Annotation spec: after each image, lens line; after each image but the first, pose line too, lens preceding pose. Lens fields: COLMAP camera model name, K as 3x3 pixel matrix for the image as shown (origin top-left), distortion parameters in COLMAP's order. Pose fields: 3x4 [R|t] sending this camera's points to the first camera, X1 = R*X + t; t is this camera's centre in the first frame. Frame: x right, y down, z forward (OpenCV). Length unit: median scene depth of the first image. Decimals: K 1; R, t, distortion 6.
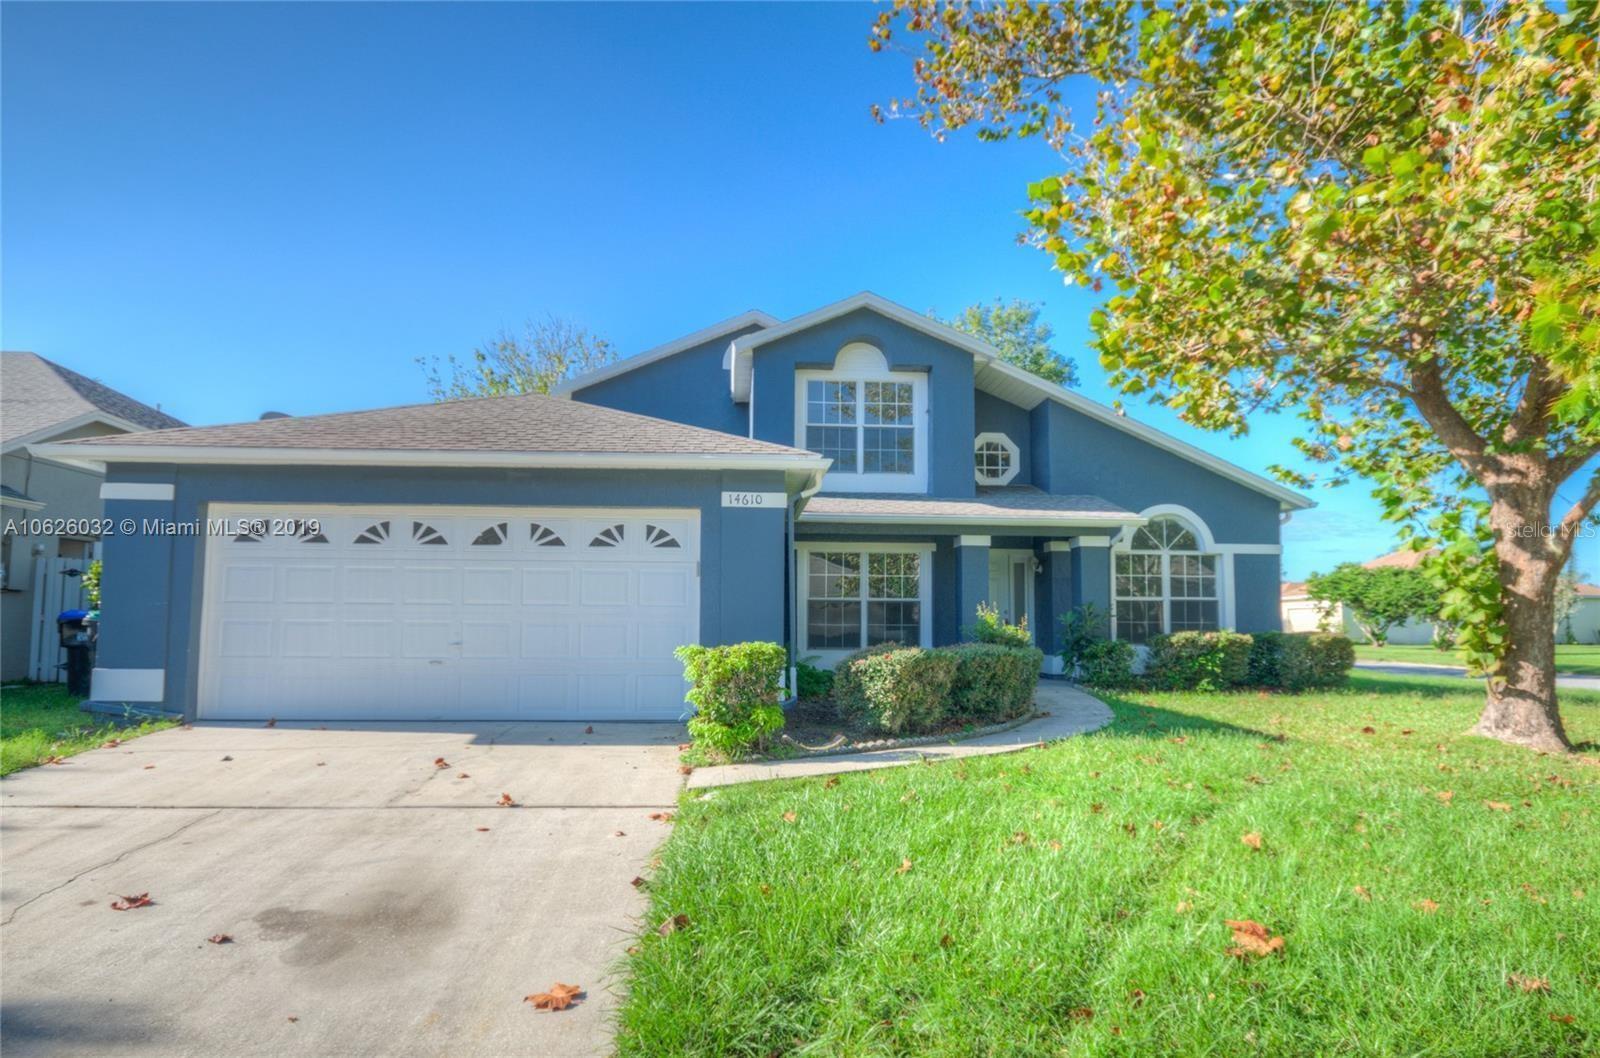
lens RADIAL K [[916.8, 0, 801.2], [0, 916.8, 524.7], [0, 0, 1]] dist [-0.000021, 0.000052]
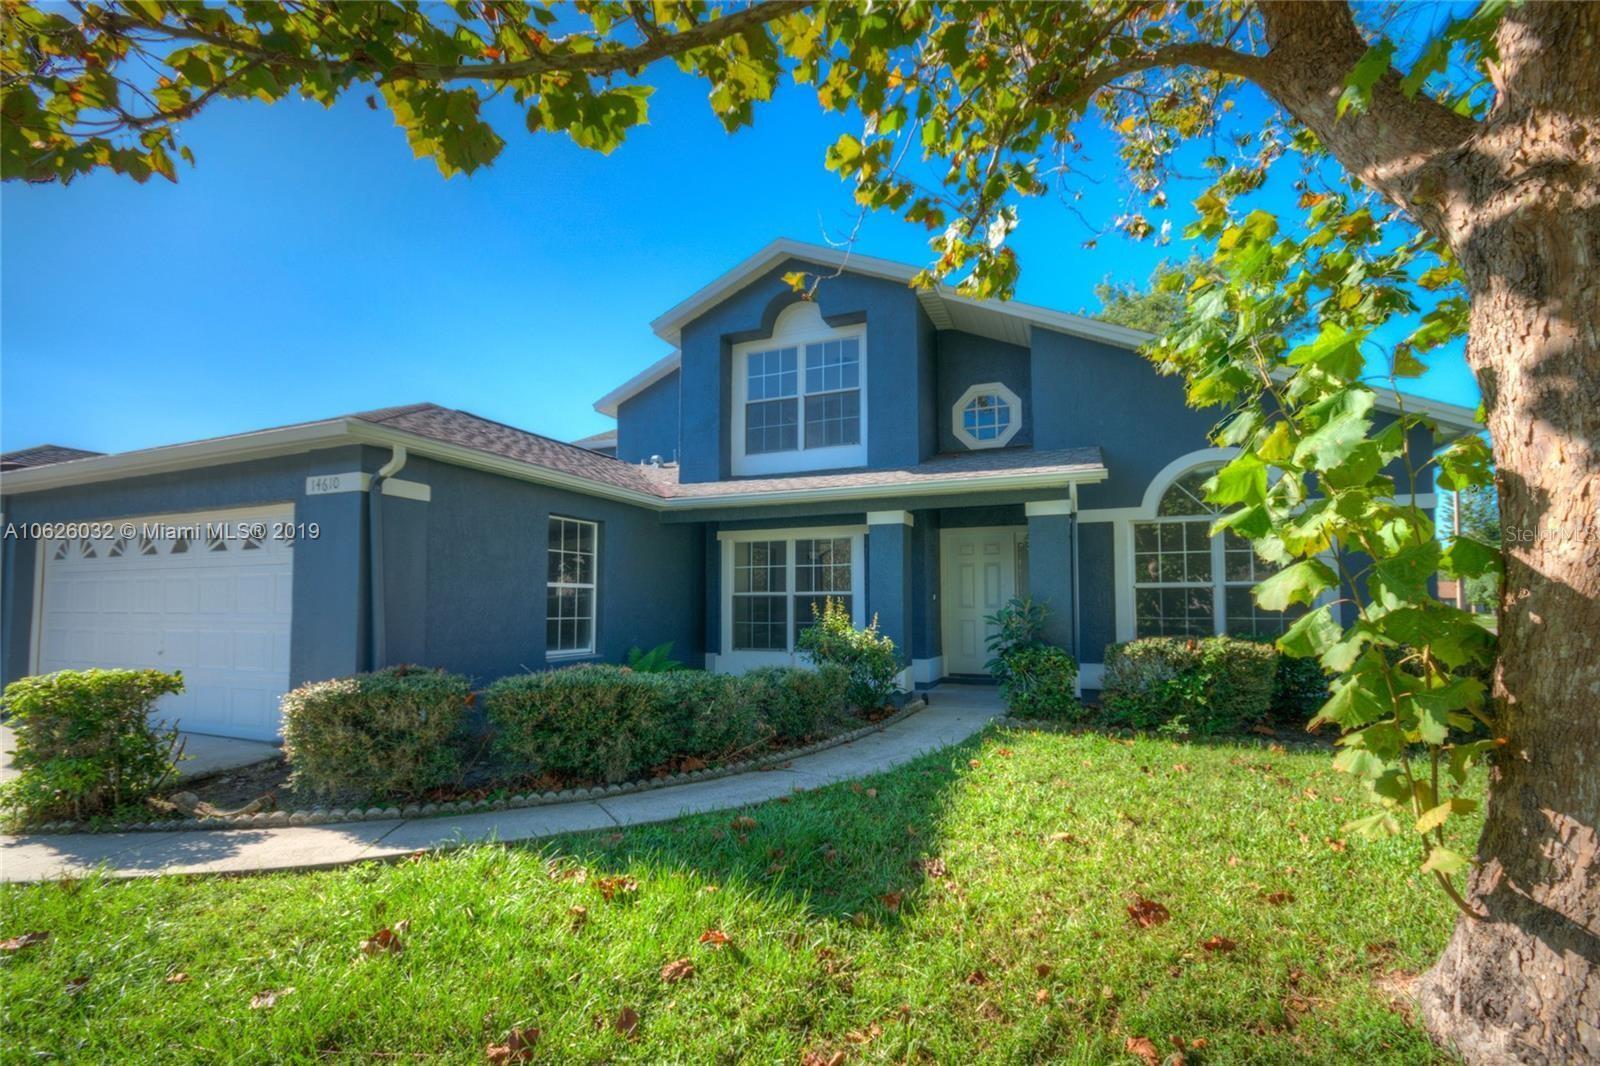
lens RADIAL K [[723.6, 0, 800.1], [0, 723.6, 540.3], [0, 0, 1]] dist [0.003813, -0.001320]
pose [[0.888958, -0.049639, -0.455290, 0.379237], [0.058509, 0.998272, 0.005399, 0.027288], [0.454235, -0.031438, 0.890327, 0.383606]]
